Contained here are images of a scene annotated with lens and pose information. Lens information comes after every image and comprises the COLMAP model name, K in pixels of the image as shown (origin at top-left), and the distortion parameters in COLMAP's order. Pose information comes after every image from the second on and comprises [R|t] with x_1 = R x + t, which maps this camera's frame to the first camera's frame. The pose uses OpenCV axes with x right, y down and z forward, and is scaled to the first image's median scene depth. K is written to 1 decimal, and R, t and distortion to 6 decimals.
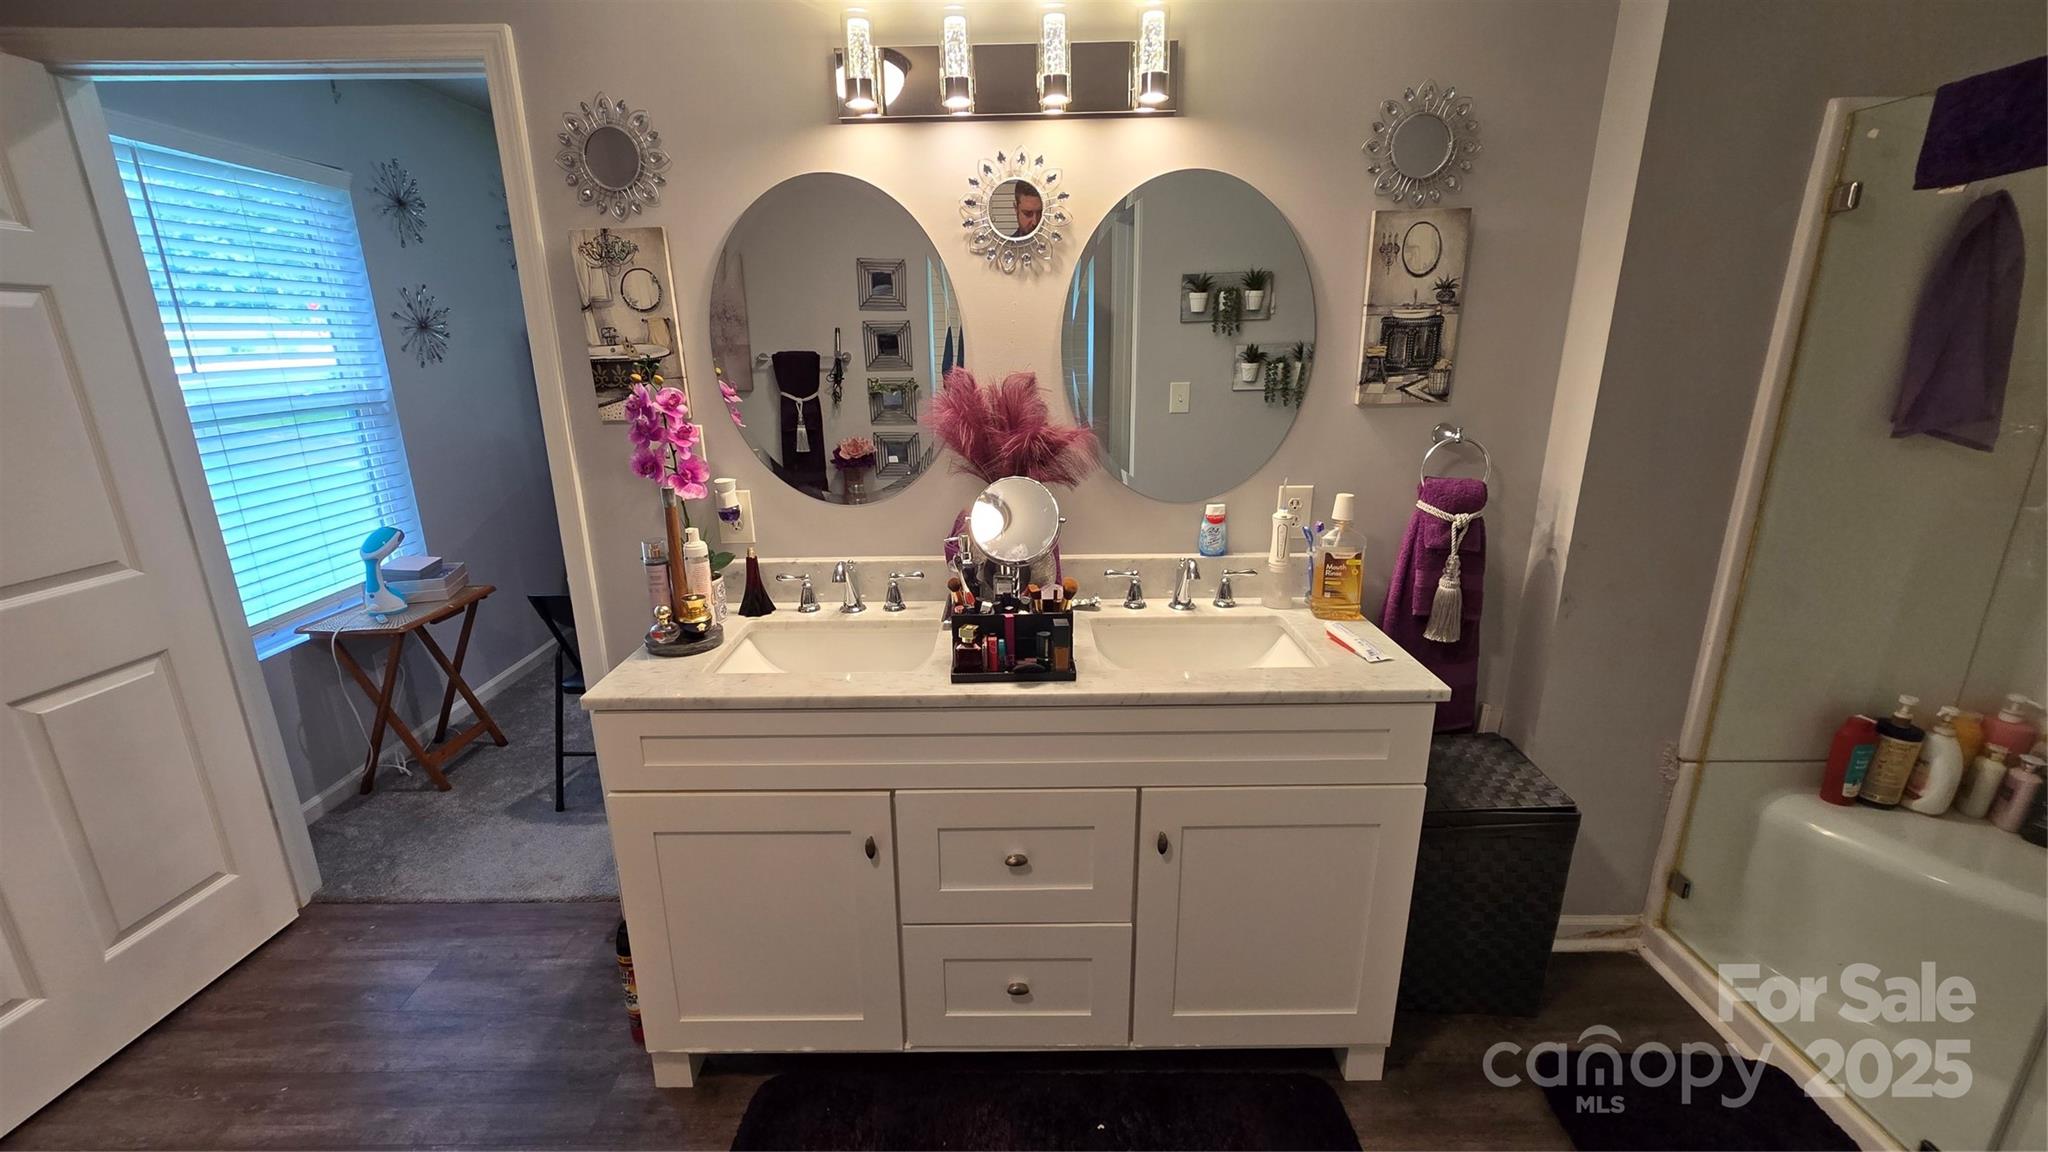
lens RADIAL K [[835.6, 0, 1013.2], [0, 835.6, 577.7], [0, 0, 1]] dist [0.001944, -0.002887]
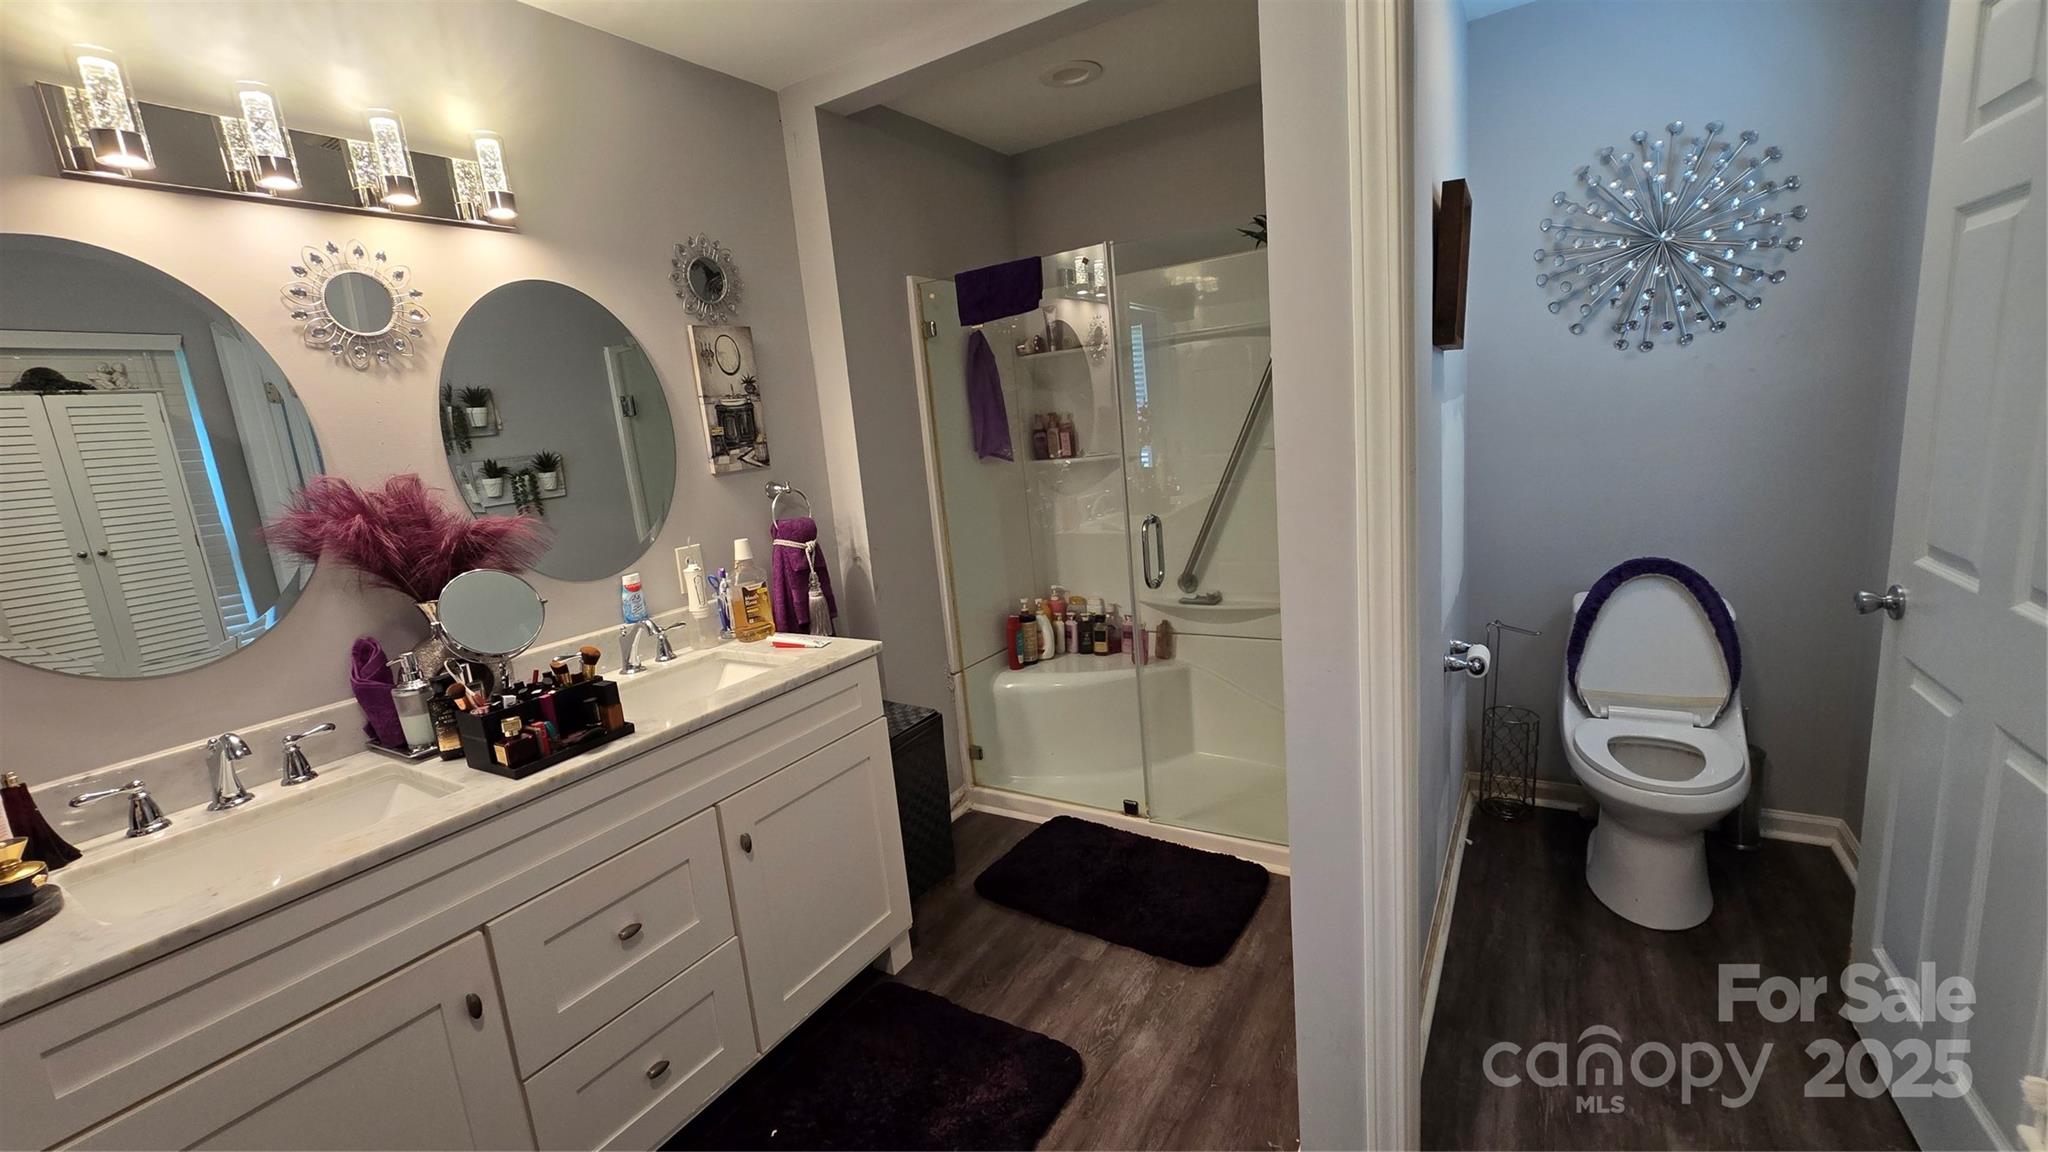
lens RADIAL K [[835.6, 0, 1013.2], [0, 835.6, 577.7], [0, 0, 1]] dist [0.001944, -0.002887]
pose [[0.534563, -0.196874, 0.821878, -0.411584], [0.320607, 0.947035, 0.018326, 0.060150], [-0.781955, 0.253703, 0.569369, -0.017375]]
